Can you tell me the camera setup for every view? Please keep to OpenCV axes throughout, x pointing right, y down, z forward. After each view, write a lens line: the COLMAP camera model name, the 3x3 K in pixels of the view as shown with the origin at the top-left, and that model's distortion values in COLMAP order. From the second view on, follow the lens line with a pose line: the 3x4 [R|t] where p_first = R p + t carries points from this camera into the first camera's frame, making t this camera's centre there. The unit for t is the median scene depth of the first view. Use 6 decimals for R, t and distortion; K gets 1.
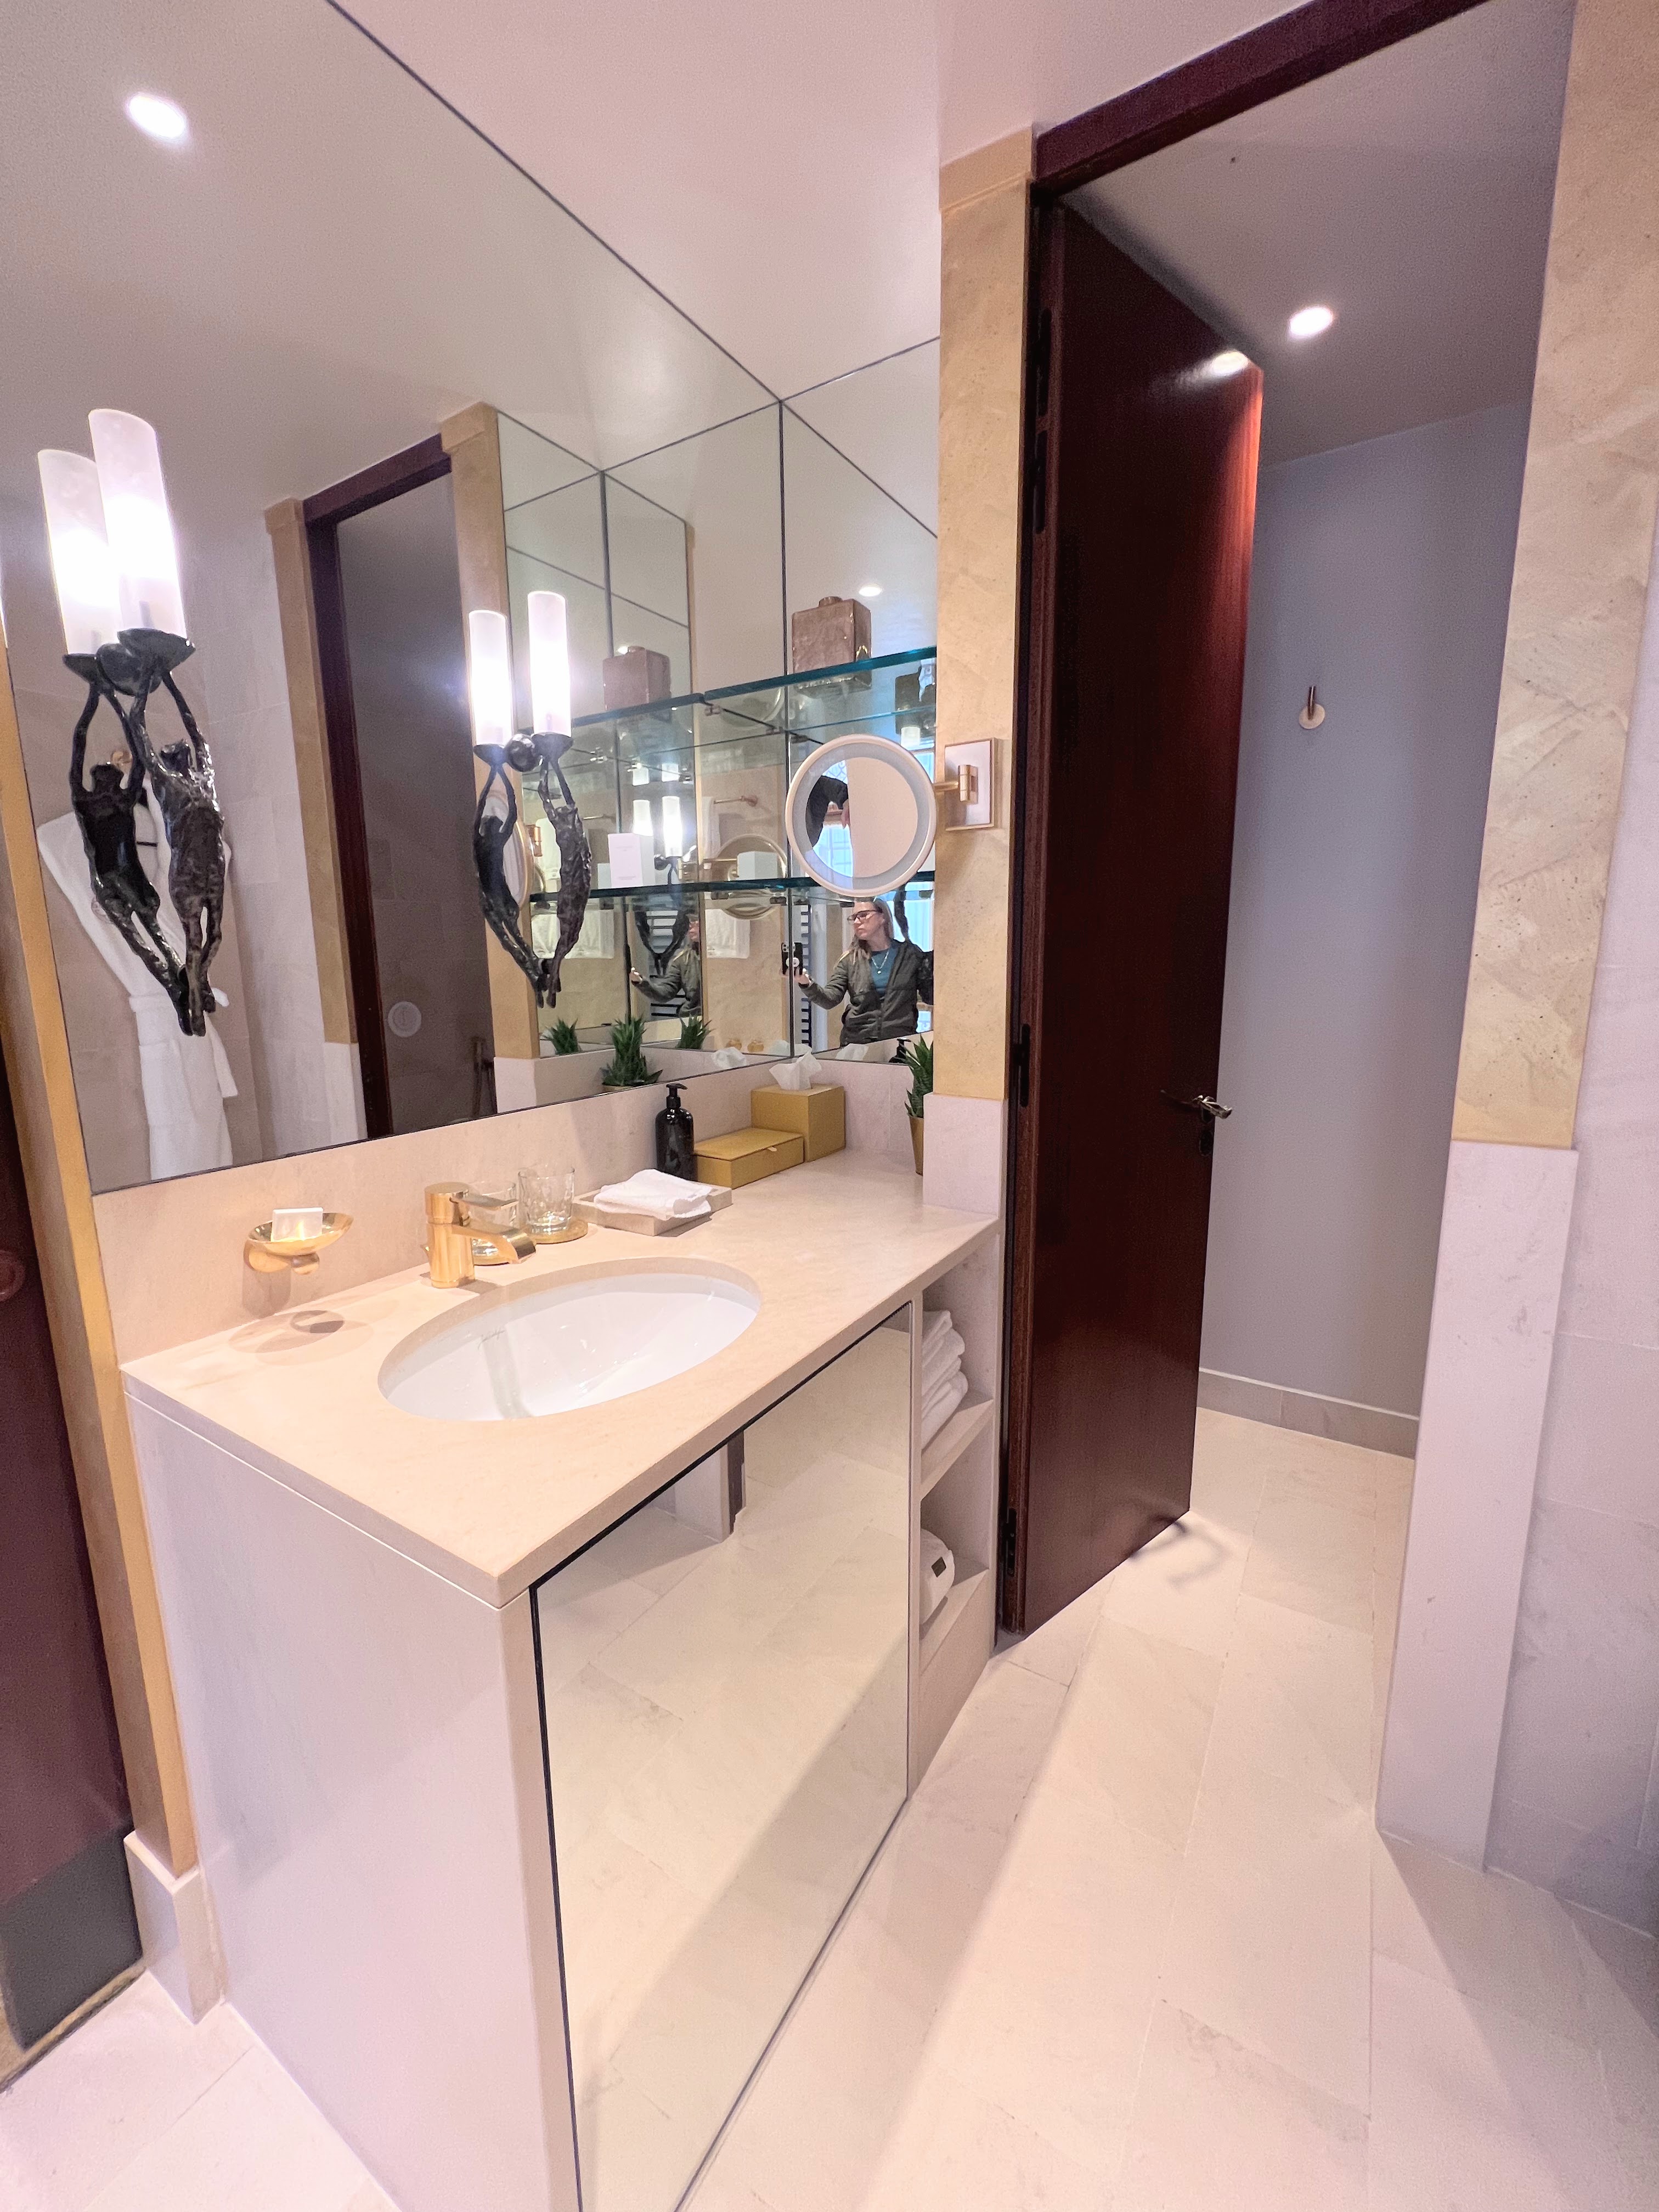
lens RADIAL K [[904.3, 0, 836.7], [0, 904.3, 1105.6], [0, 0, 1]] dist [0.001482, 0.000118]
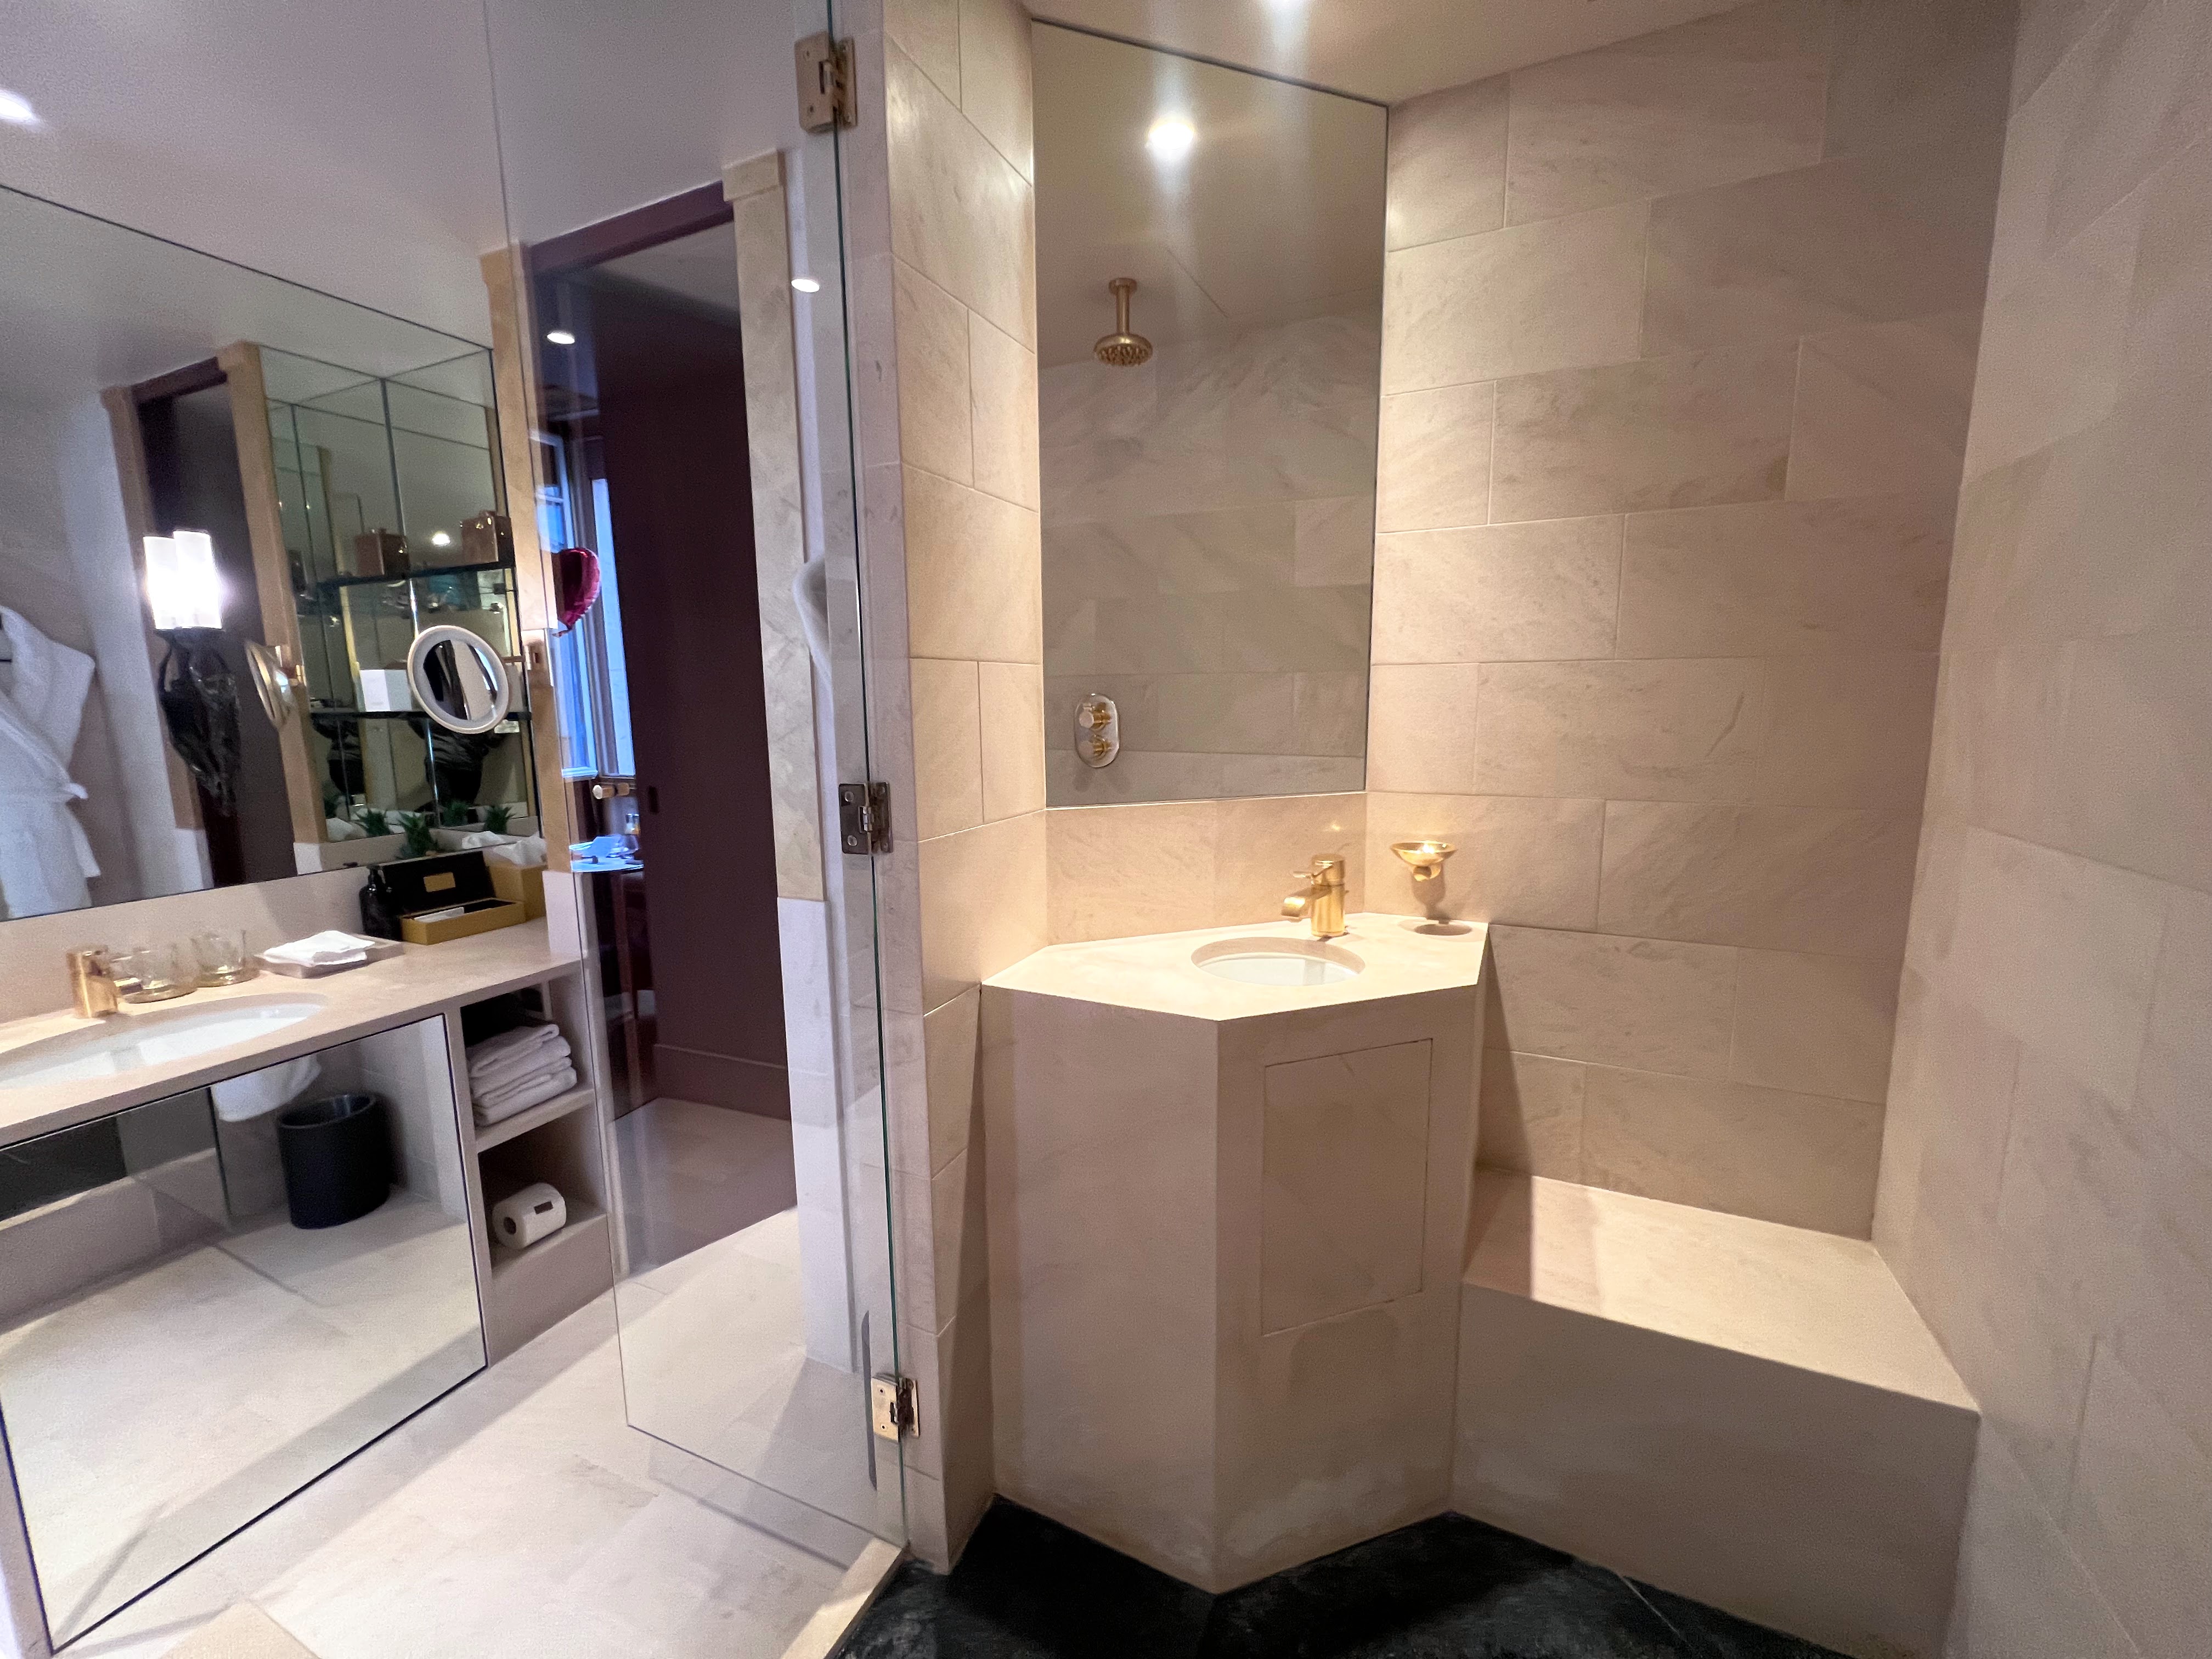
lens RADIAL K [[904.3, 0, 1095.9], [0, 904.3, 829.8], [0, 0, 1]] dist [0.001482, 0.000118]
pose [[0.993330, -0.020355, 0.113499, 0.835828], [0.023104, 0.999469, -0.022962, -0.023951], [-0.112972, 0.025431, 0.993273, -0.517403]]
